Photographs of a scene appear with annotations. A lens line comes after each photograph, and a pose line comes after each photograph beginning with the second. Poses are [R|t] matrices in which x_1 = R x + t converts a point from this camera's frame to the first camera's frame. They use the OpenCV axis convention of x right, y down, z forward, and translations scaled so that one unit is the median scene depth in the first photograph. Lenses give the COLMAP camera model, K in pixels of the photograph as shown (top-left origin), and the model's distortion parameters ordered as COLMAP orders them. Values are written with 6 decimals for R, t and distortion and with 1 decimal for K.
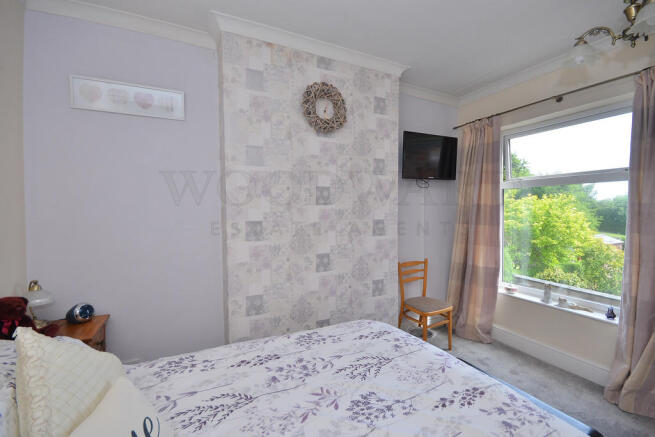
lens RADIAL K [[286.9, 0, 328.2], [0, 286.9, 217.5], [0, 0, 1]] dist [-0.001101, -0.000114]
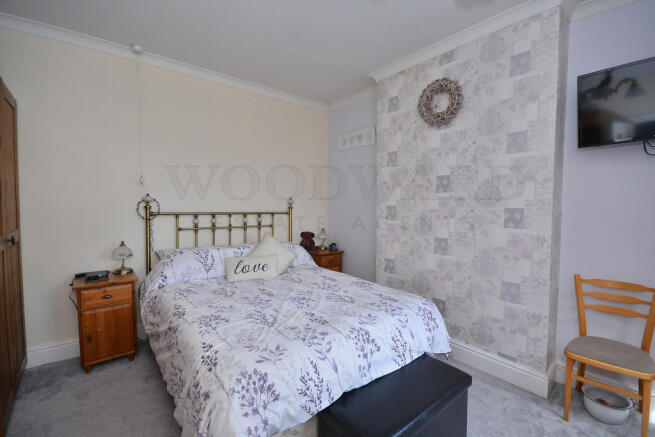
lens RADIAL K [[286.9, 0, 327.4], [0, 286.9, 215.9], [0, 0, 1]] dist [-0.001101, -0.000114]
pose [[0.228449, 0.044428, -0.972542, 0.949315], [-0.029694, 0.998811, 0.038653, 0.014976], [0.973103, 0.020048, 0.229497, 0.346803]]
